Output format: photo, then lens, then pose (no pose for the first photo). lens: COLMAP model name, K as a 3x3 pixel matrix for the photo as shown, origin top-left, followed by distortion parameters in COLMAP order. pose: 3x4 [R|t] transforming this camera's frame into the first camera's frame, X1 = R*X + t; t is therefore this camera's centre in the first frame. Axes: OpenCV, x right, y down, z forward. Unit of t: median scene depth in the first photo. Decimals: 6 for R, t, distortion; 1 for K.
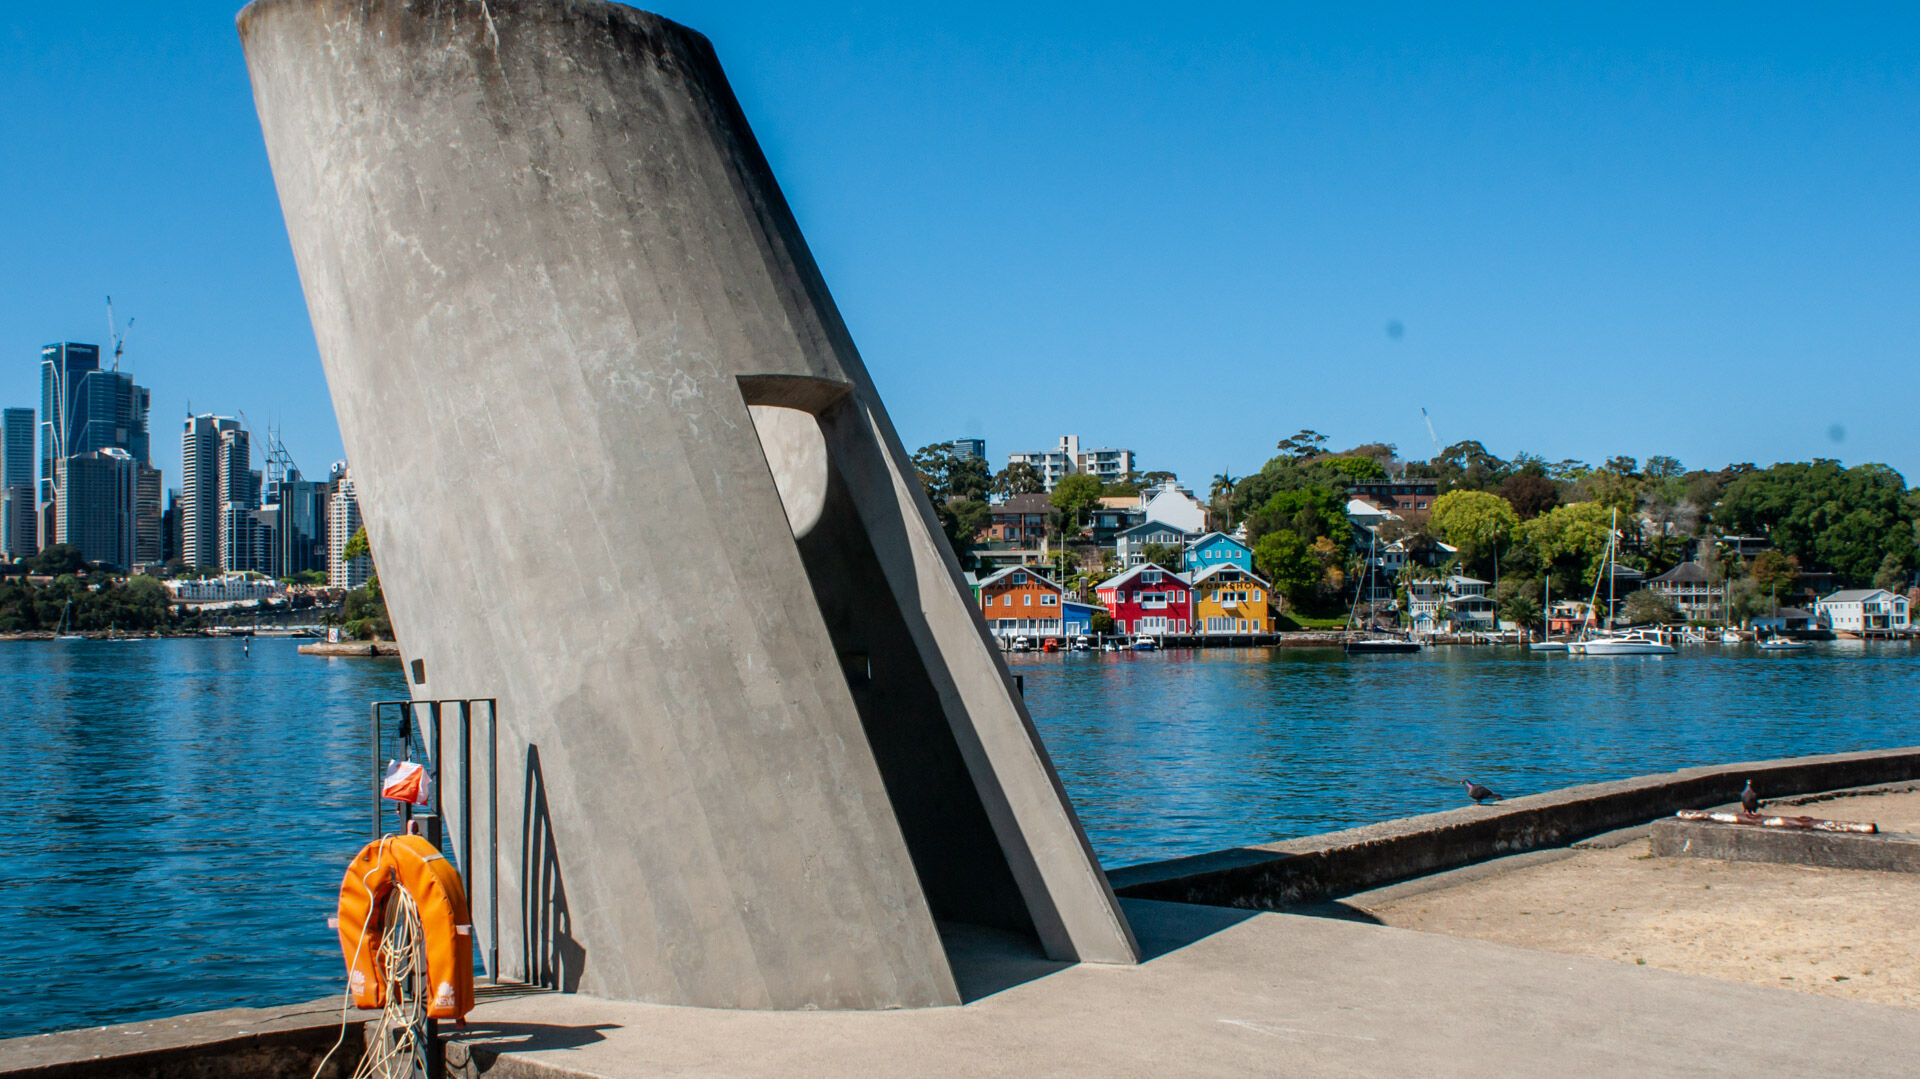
lens RADIAL K [[2157.2, 0, 957.2], [0, 2157.2, 538.8], [0, 0, 1]] dist [-0.094479, 0.000000]
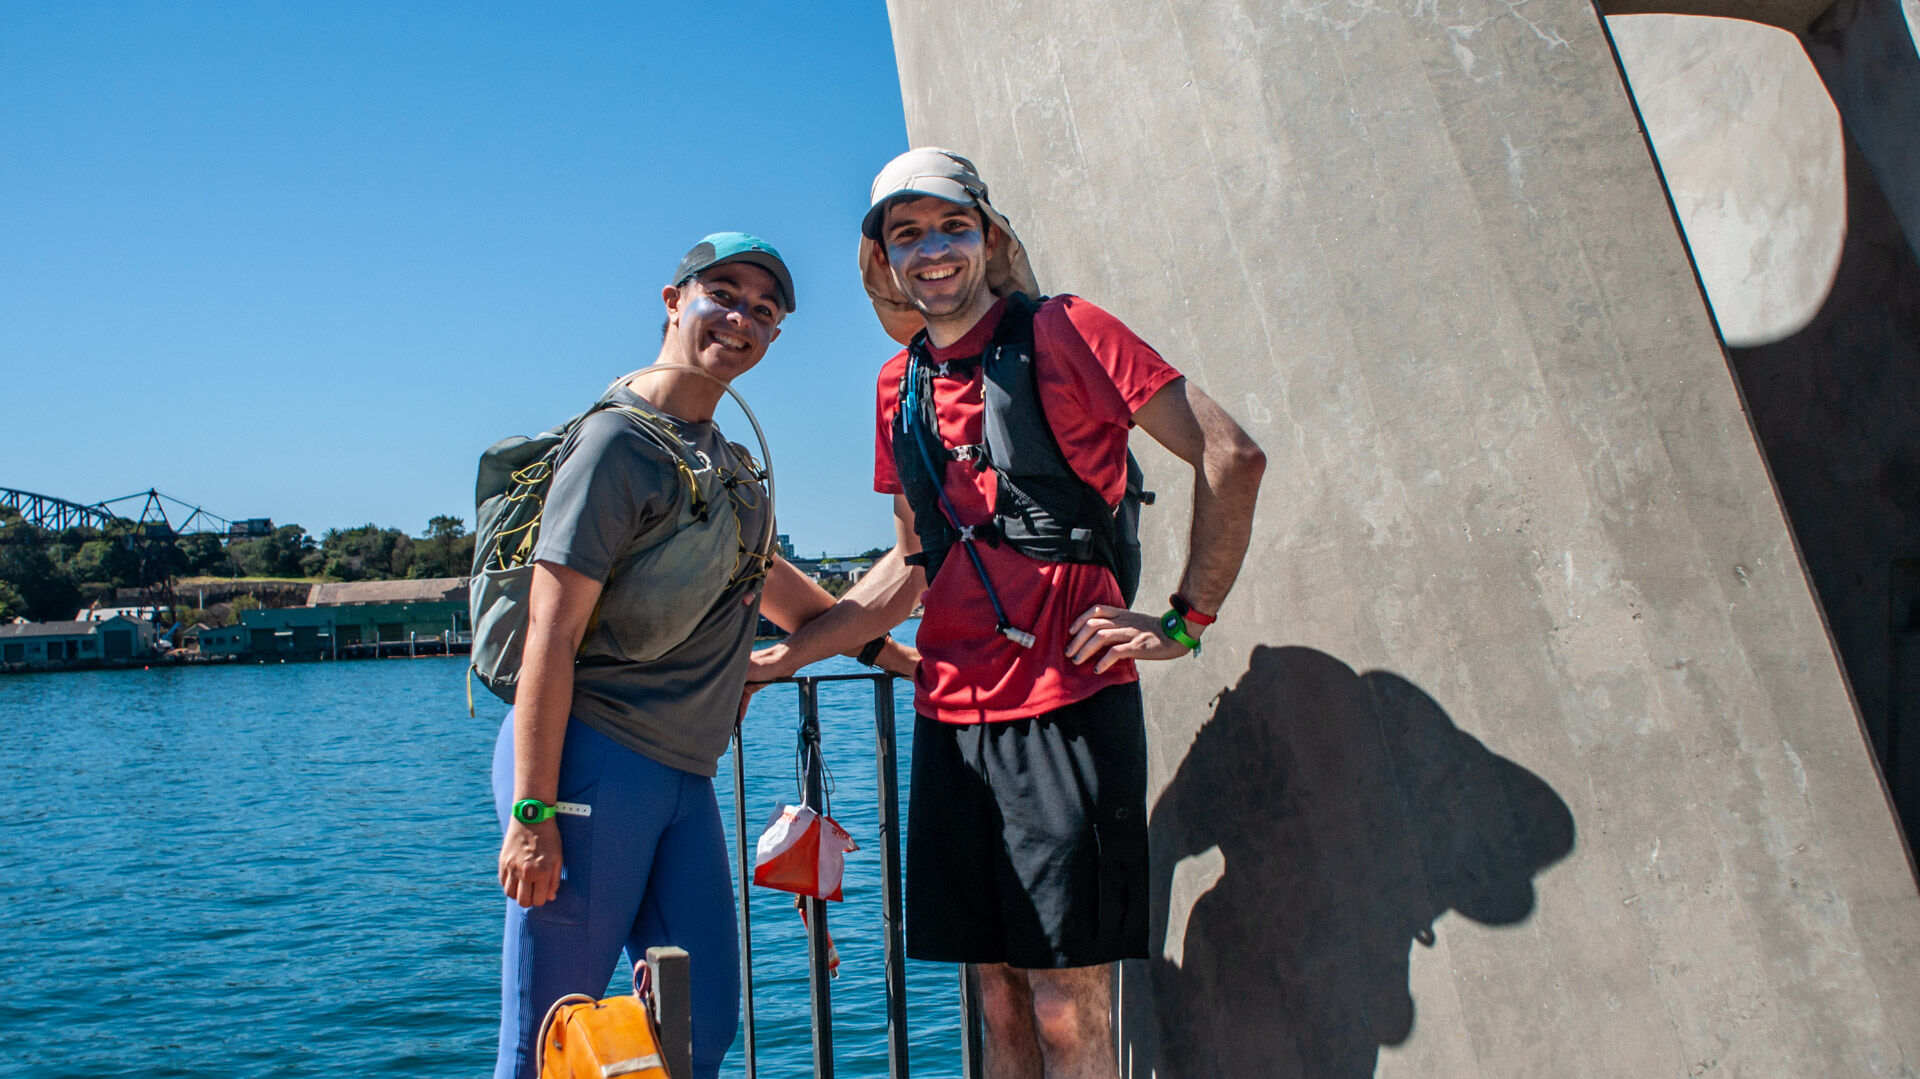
lens RADIAL K [[2325.1, 0, 943.9], [0, 2325.1, 541.1], [0, 0, 1]] dist [-0.077542, 0.000000]
pose [[0.853214, -0.039762, -0.520043, 0.028901], [0.052608, 0.998566, 0.009961, 0.036851], [0.518901, -0.035857, 0.854082, 0.502090]]
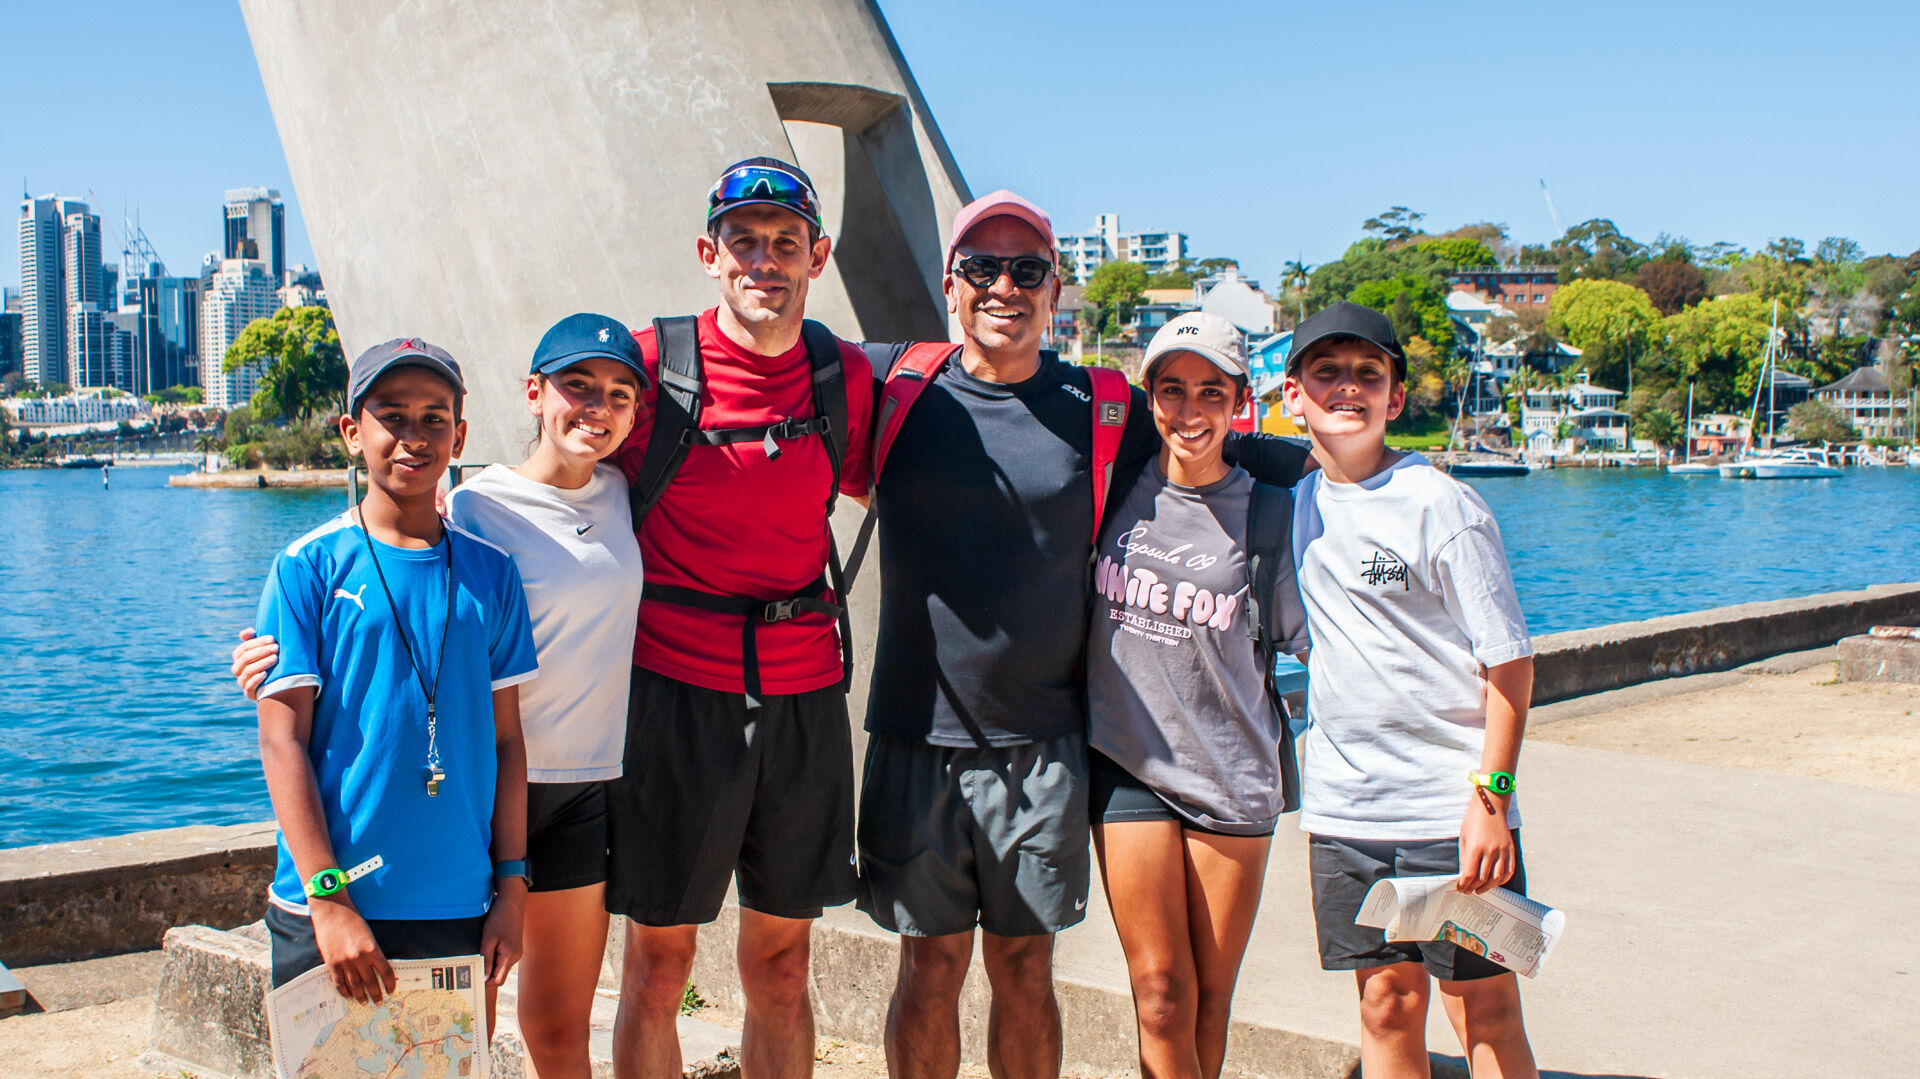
lens RADIAL K [[2624.5, 0, 954.3], [0, 2624.5, 553.4], [0, 0, 1]] dist [-0.062959, 0.000000]
pose [[0.999973, -0.004245, -0.005918, -0.023816], [0.004704, 0.996799, 0.079816, 0.024782], [0.005560, -0.079841, 0.996792, -0.027718]]
